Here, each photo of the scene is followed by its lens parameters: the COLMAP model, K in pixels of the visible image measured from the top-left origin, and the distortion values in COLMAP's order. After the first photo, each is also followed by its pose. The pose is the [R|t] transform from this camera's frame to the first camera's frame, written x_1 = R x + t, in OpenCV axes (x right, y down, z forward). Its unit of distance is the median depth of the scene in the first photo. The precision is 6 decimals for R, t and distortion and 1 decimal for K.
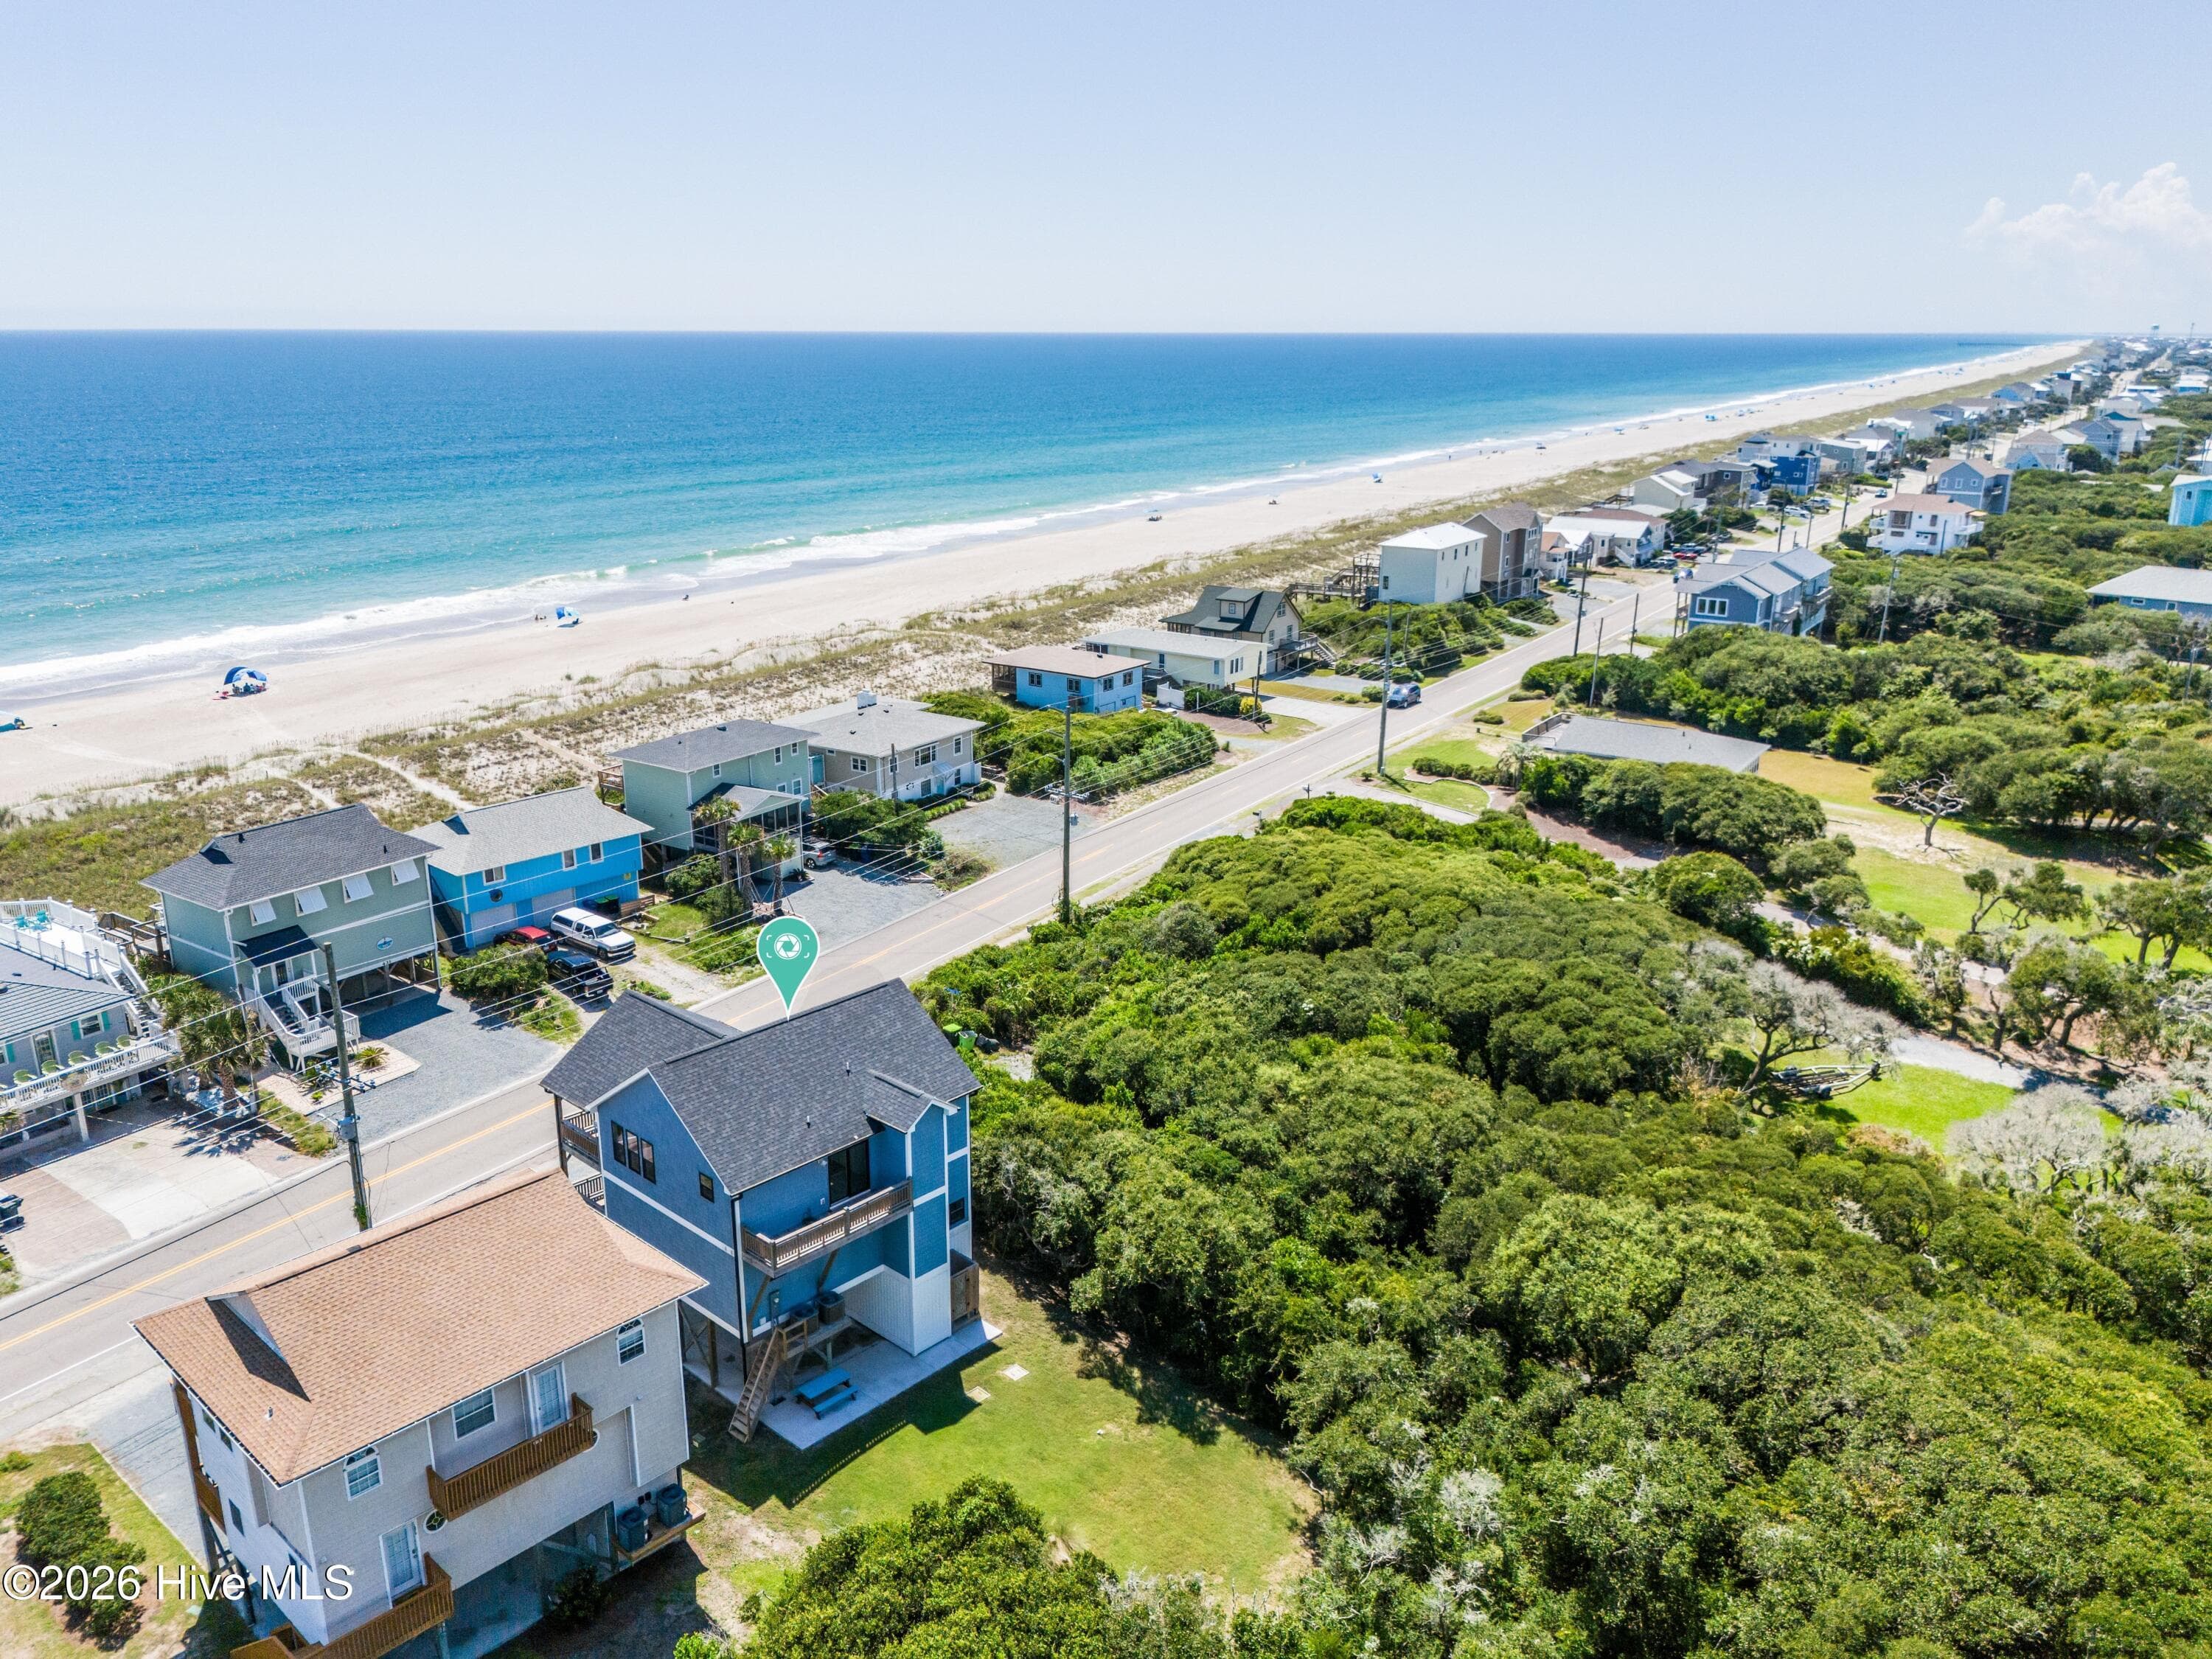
lens RADIAL K [[1665.5, 0, 1106.0], [0, 1665.5, 829.5], [0, 0, 1]] dist [0.049256, -0.076795]
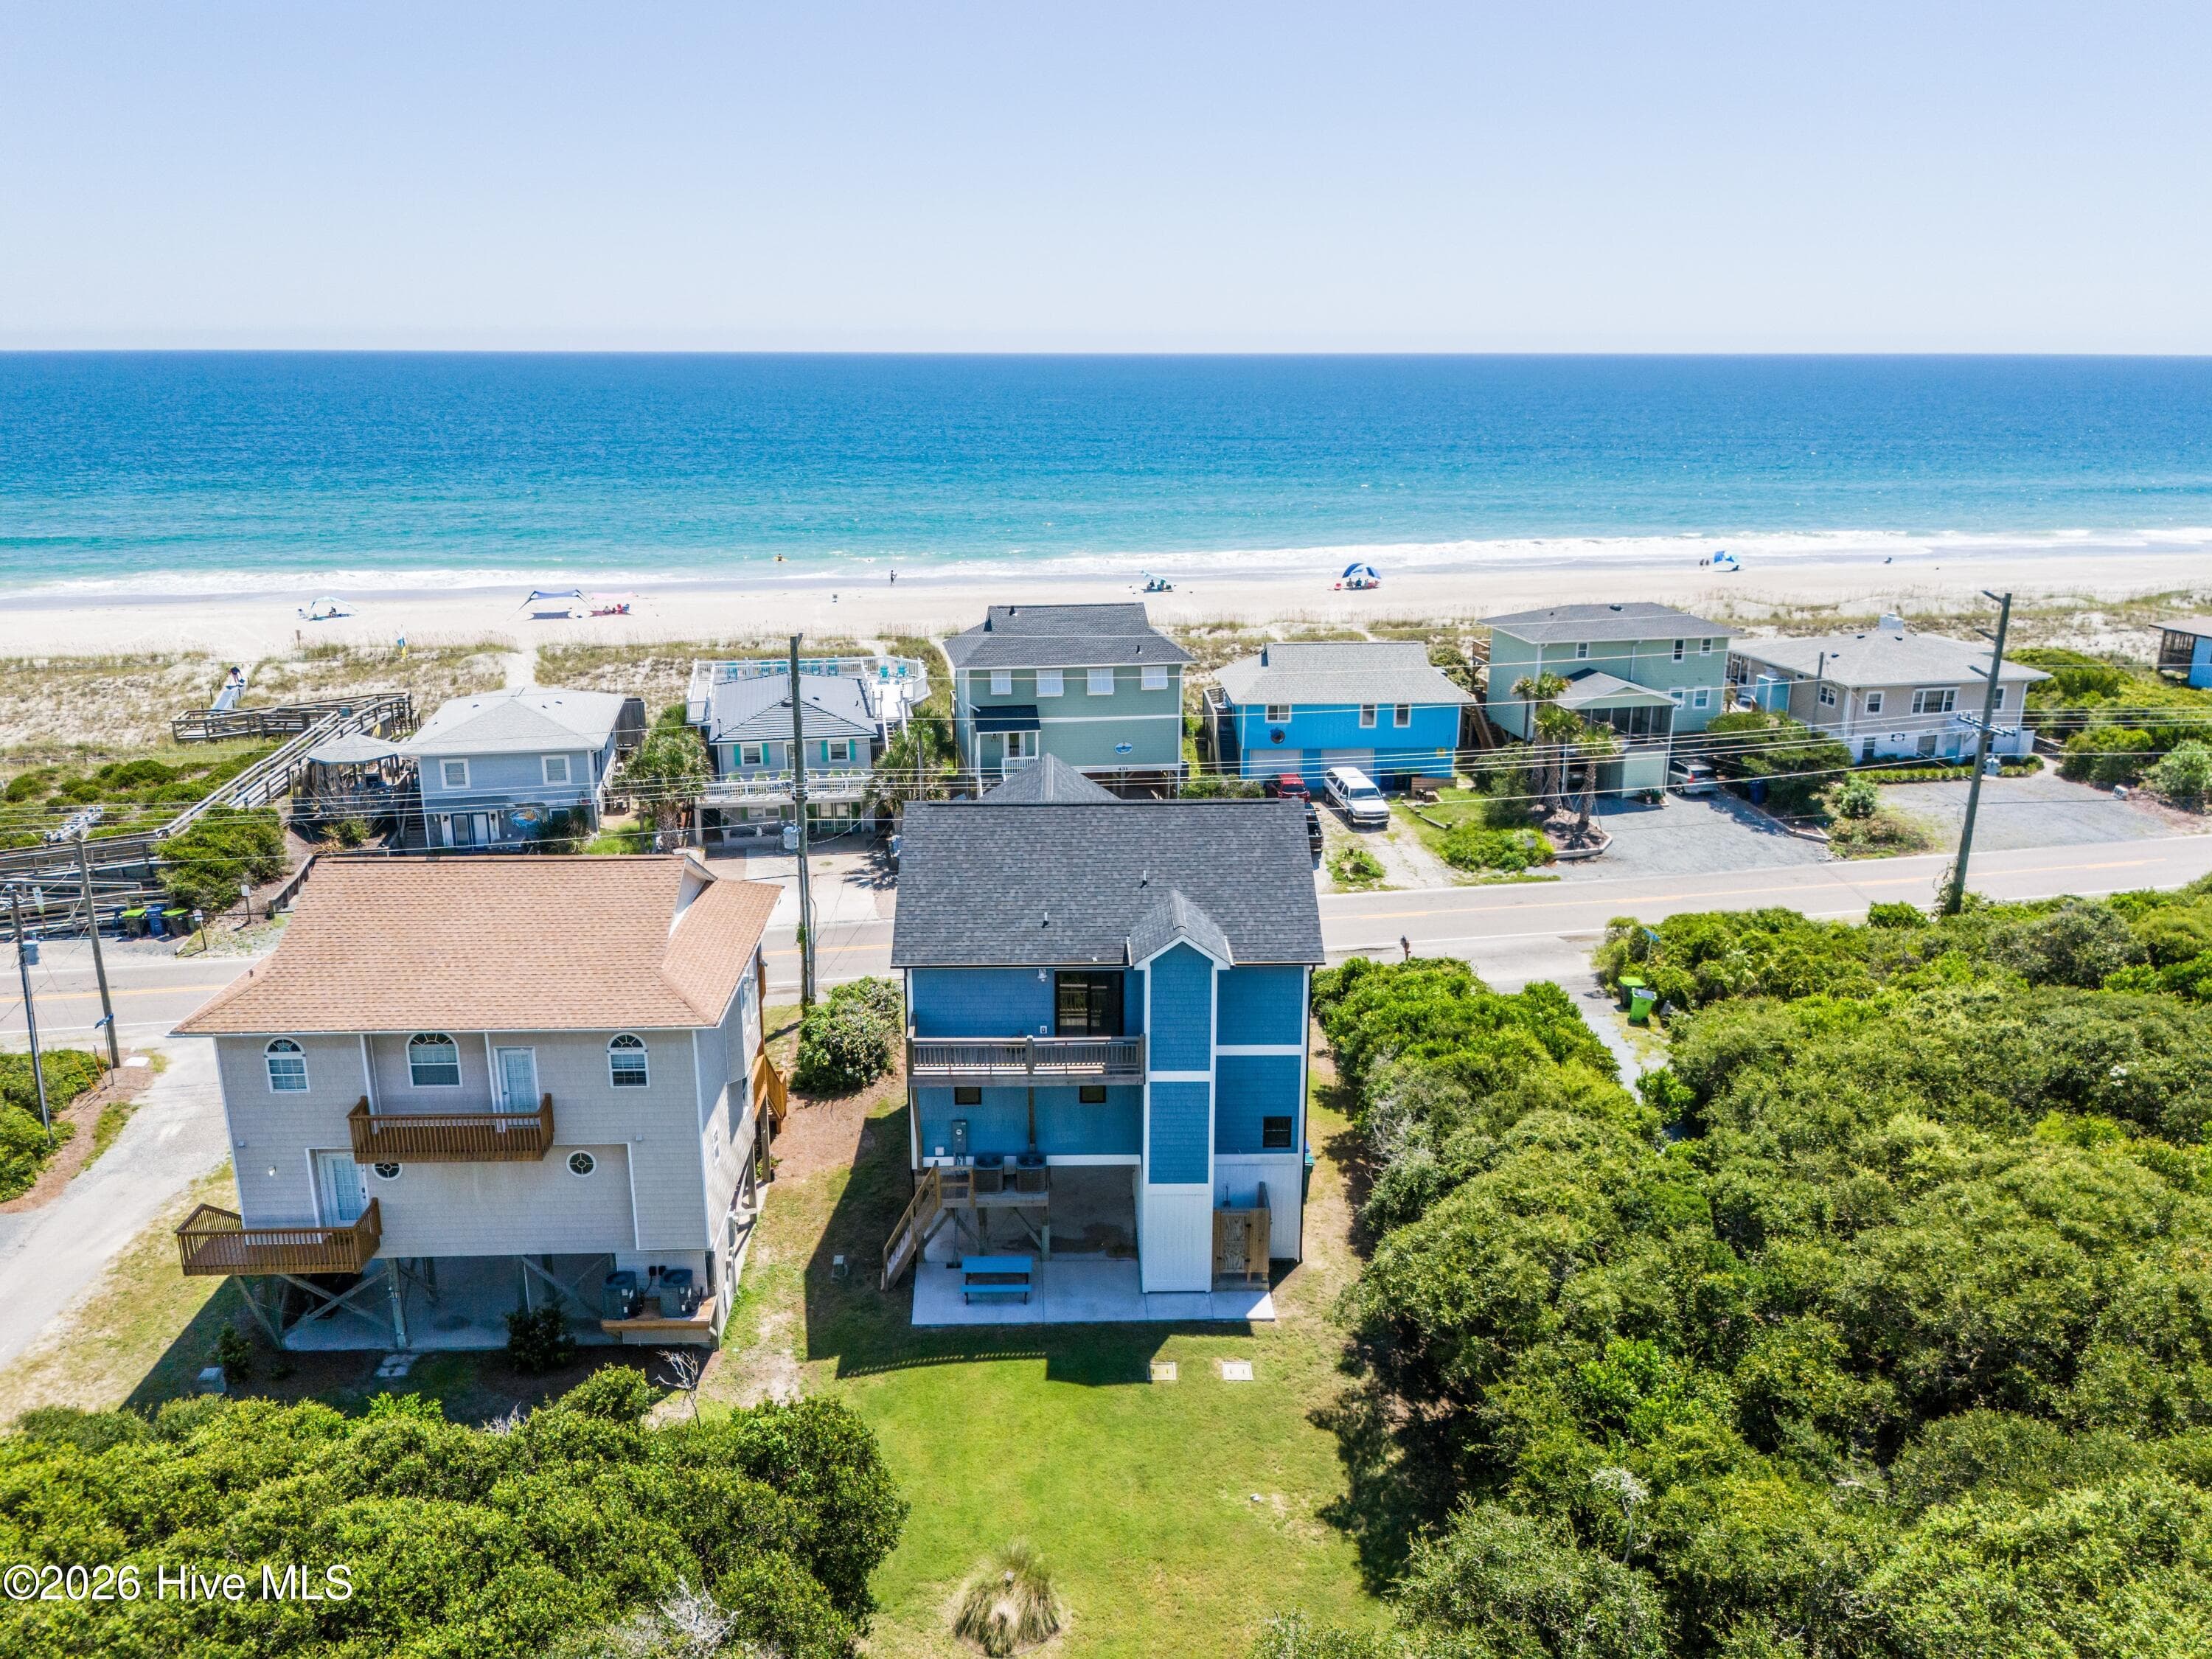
lens RADIAL K [[1665.5, 0, 1106.0], [0, 1665.5, 829.5], [0, 0, 1]] dist [0.049256, -0.076795]
pose [[0.701326, 0.193638, -0.686037, 0.206335], [-0.203255, 0.976768, 0.067913, 0.046750], [0.683249, 0.091811, 0.724390, 0.281662]]
